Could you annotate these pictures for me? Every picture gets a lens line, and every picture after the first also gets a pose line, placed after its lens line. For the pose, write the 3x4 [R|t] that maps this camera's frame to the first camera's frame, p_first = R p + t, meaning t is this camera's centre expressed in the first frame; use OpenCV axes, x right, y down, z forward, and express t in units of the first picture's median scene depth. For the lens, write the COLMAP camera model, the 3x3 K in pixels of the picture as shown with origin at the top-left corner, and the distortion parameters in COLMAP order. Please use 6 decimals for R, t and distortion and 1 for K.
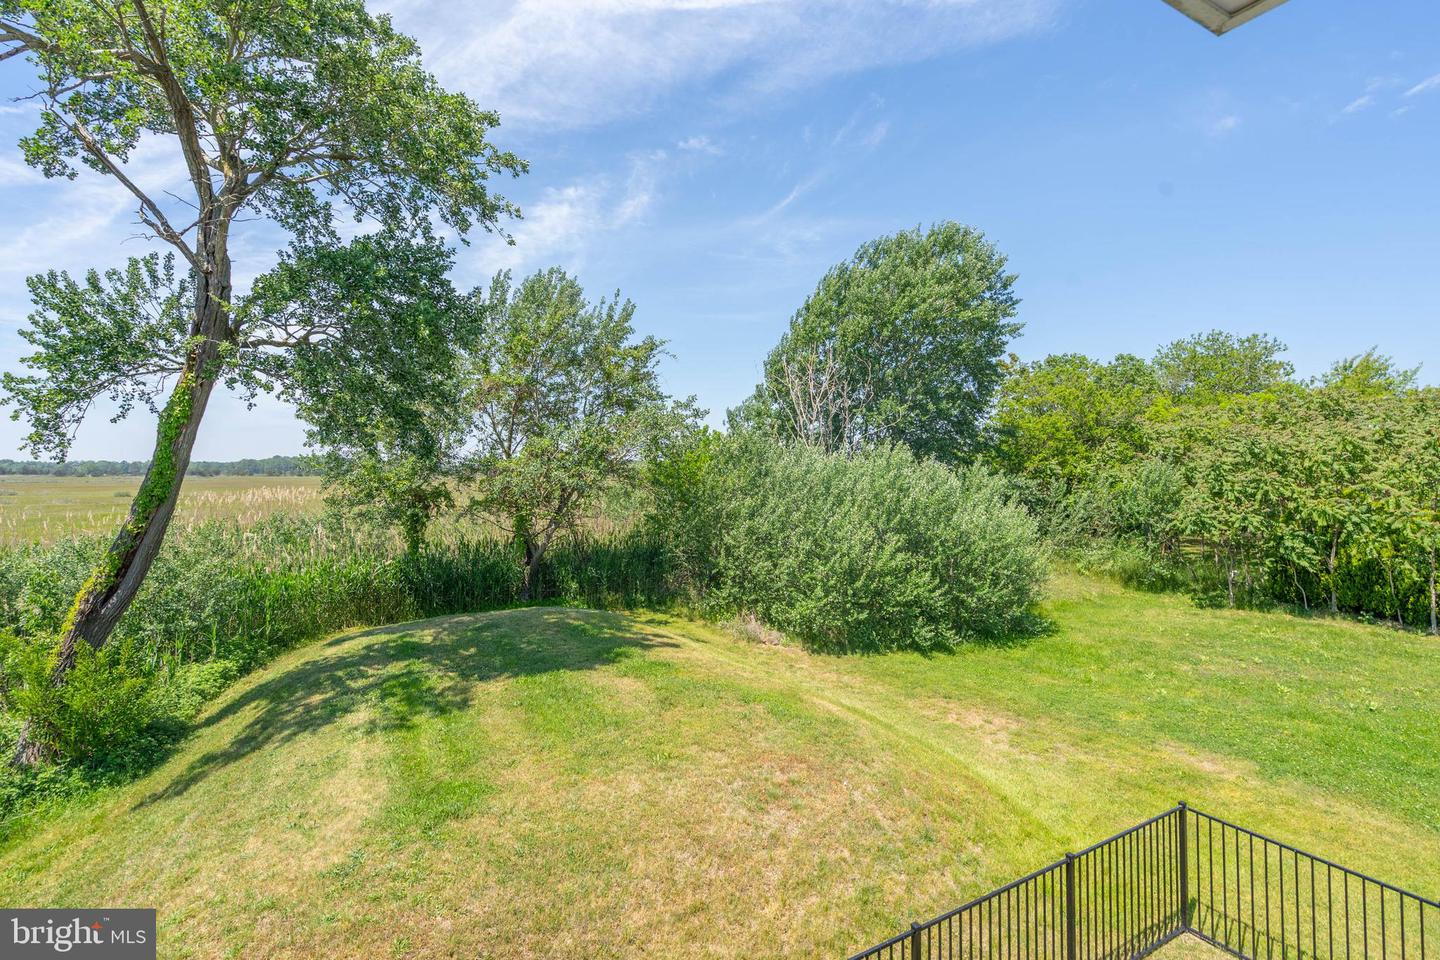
lens RADIAL K [[650.9, 0, 719.6], [0, 650.9, 460.5], [0, 0, 1]] dist [-0.010029, 0.002707]
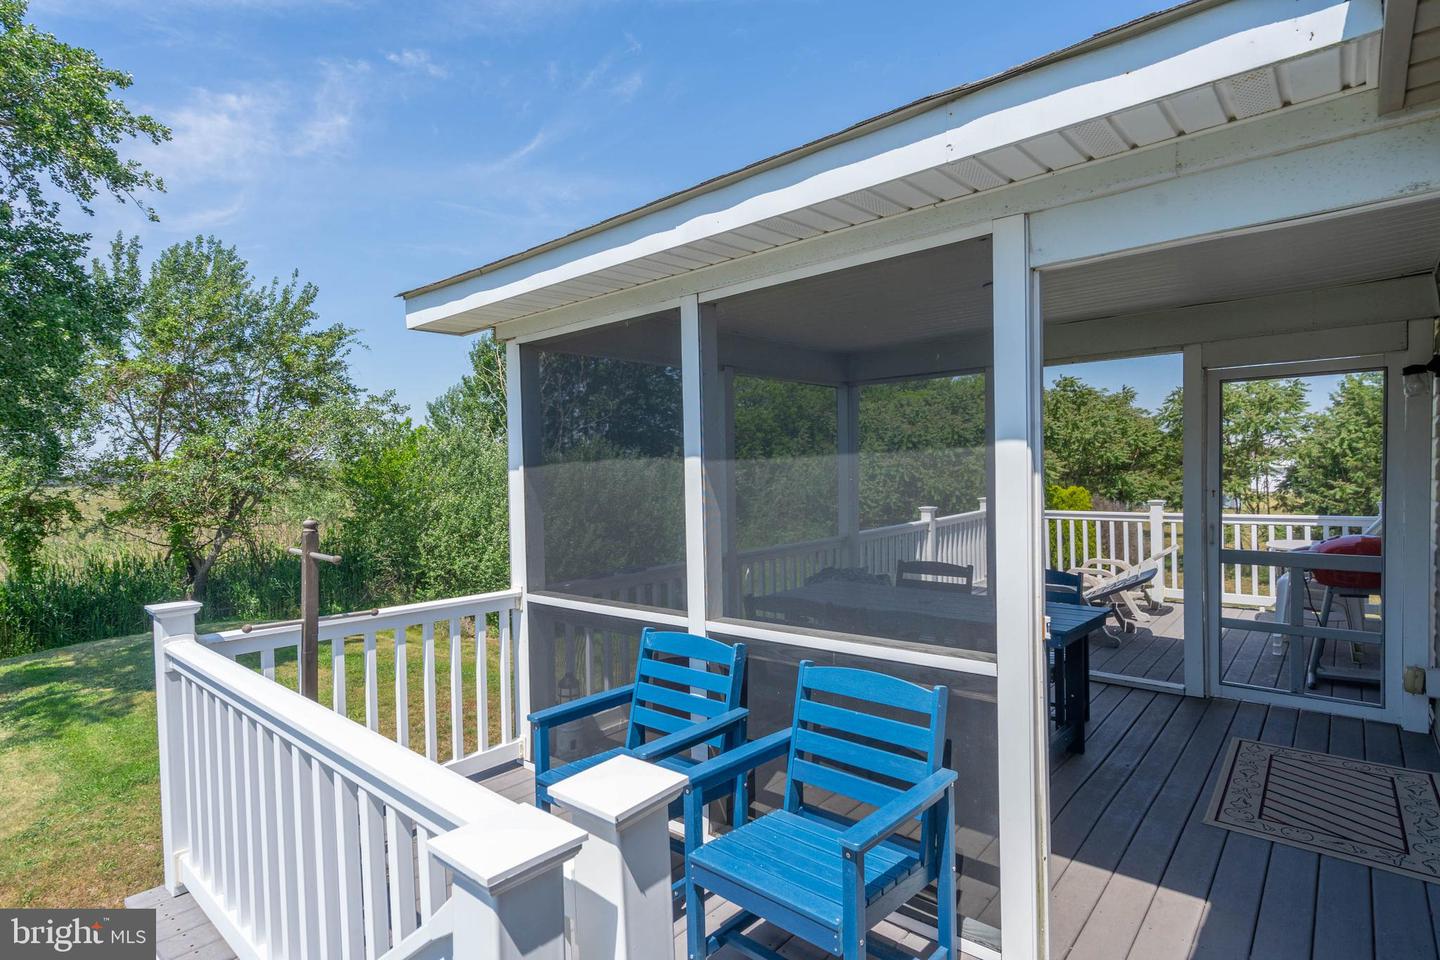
lens RADIAL K [[750.0, 0, 730.1], [0, 750.0, 480.7], [0, 0, 1]] dist [-0.005347, 0.001077]
pose [[0.939680, -0.030854, 0.340660, 0.049371], [0.018946, 0.999089, 0.038230, 0.000426], [-0.341529, -0.029470, 0.939409, -0.192916]]
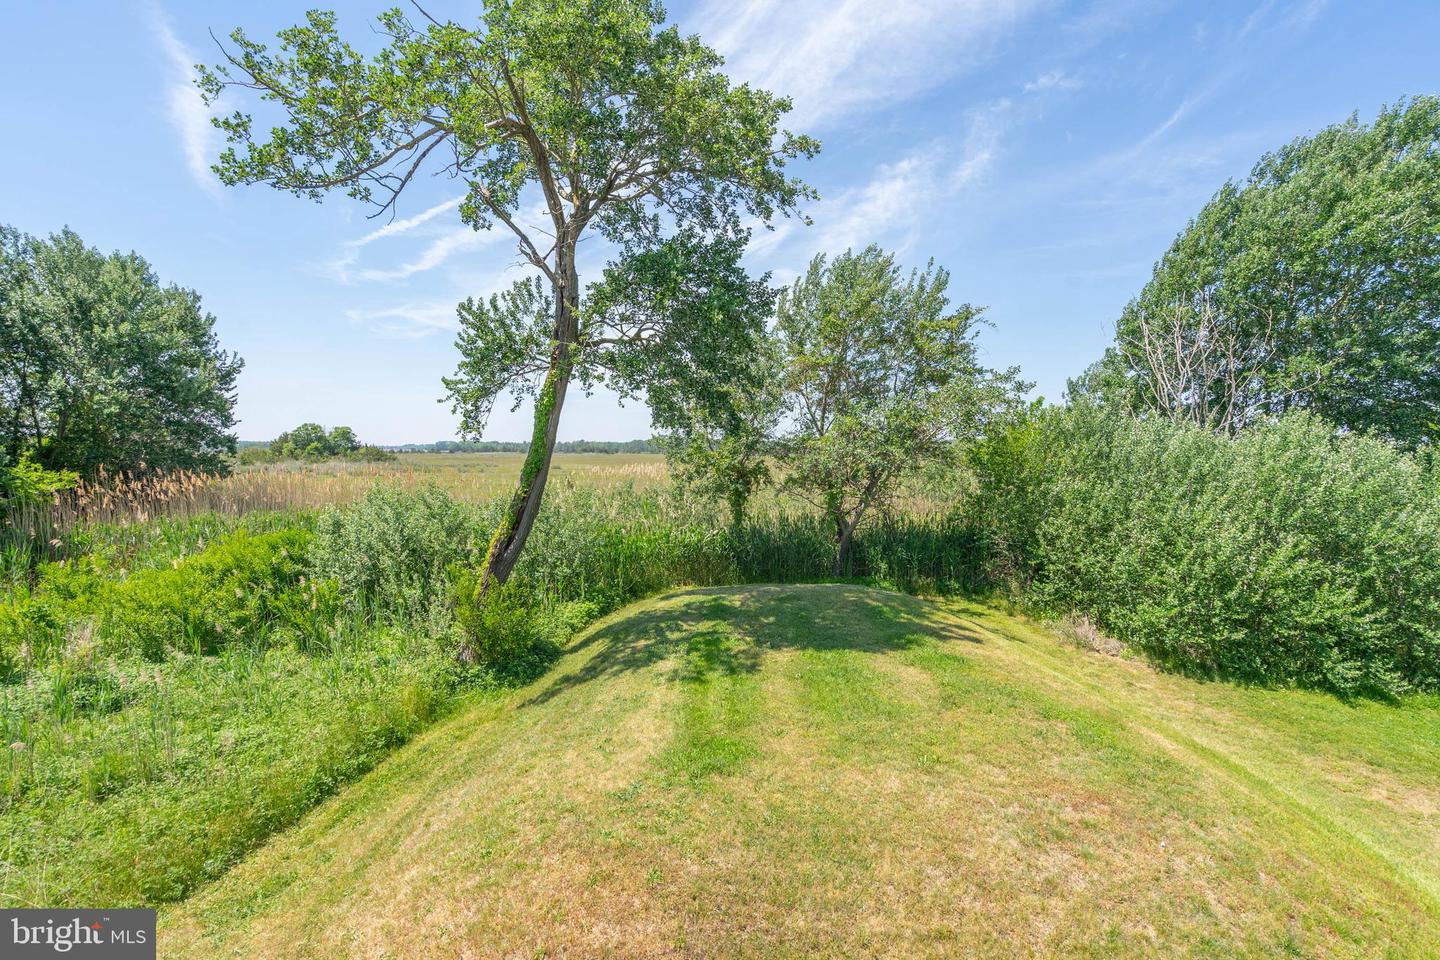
lens RADIAL K [[650.9, 0, 728.1], [0, 650.9, 460.4], [0, 0, 1]] dist [-0.010029, 0.002707]
pose [[0.881628, 0.009062, -0.471857, 0.035472], [0.005659, 0.999541, 0.029770, 0.001550], [0.471911, -0.028916, 0.881172, 0.025988]]
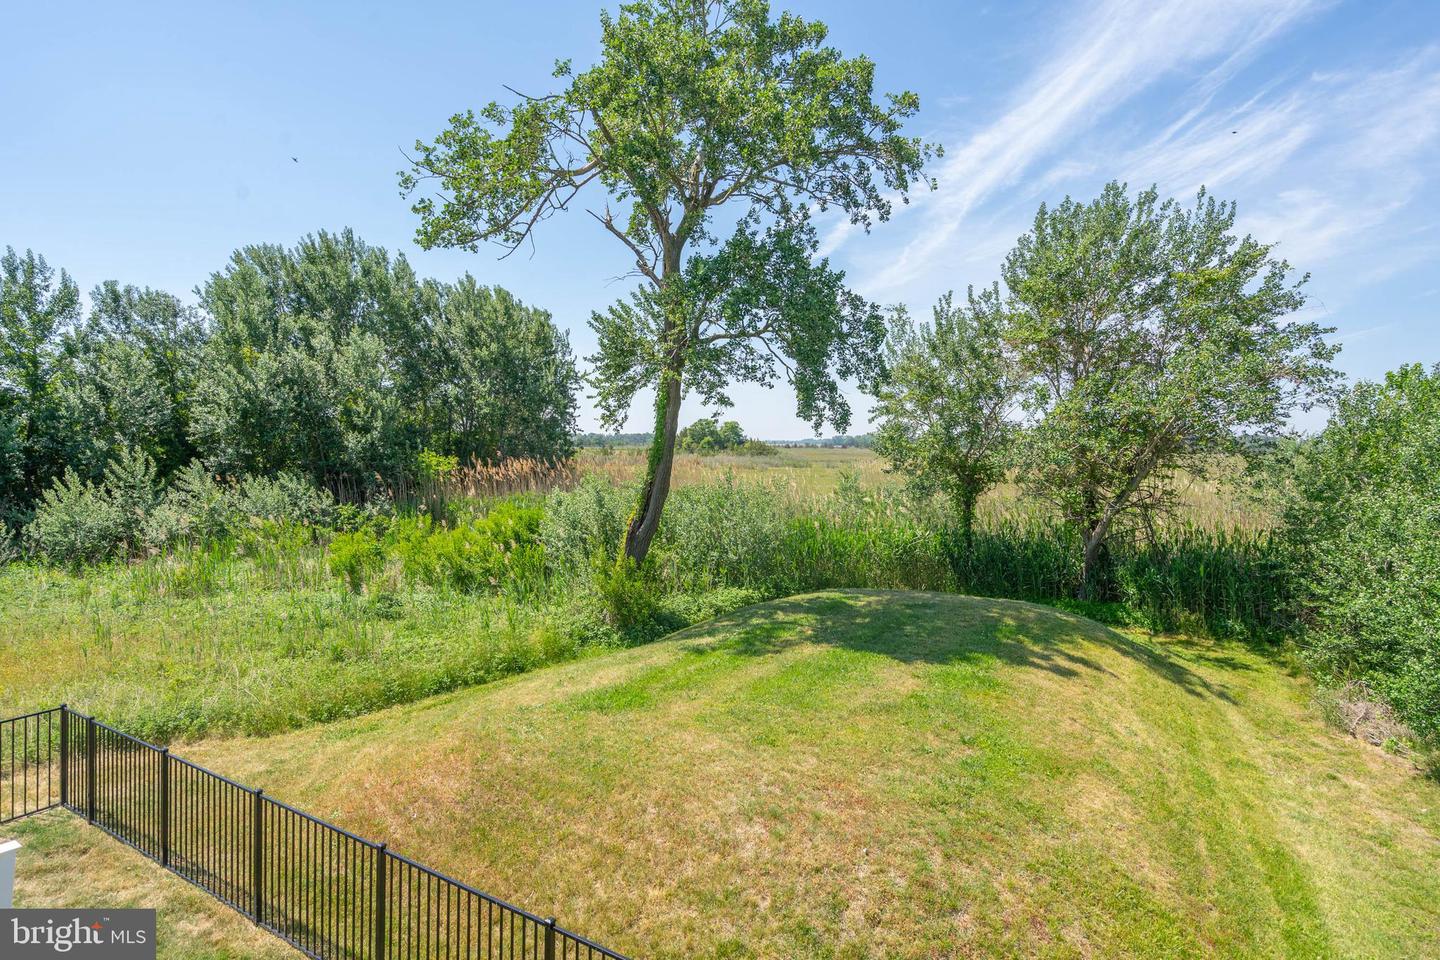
lens RADIAL K [[750.0, 0, 741.7], [0, 750.0, 452.2], [0, 0, 1]] dist [-0.005347, 0.001077]
pose [[0.501794, 0.012312, -0.864899, 0.325045], [0.008213, 0.999786, 0.018997, 0.008406], [0.864948, -0.016636, 0.501586, 0.171118]]
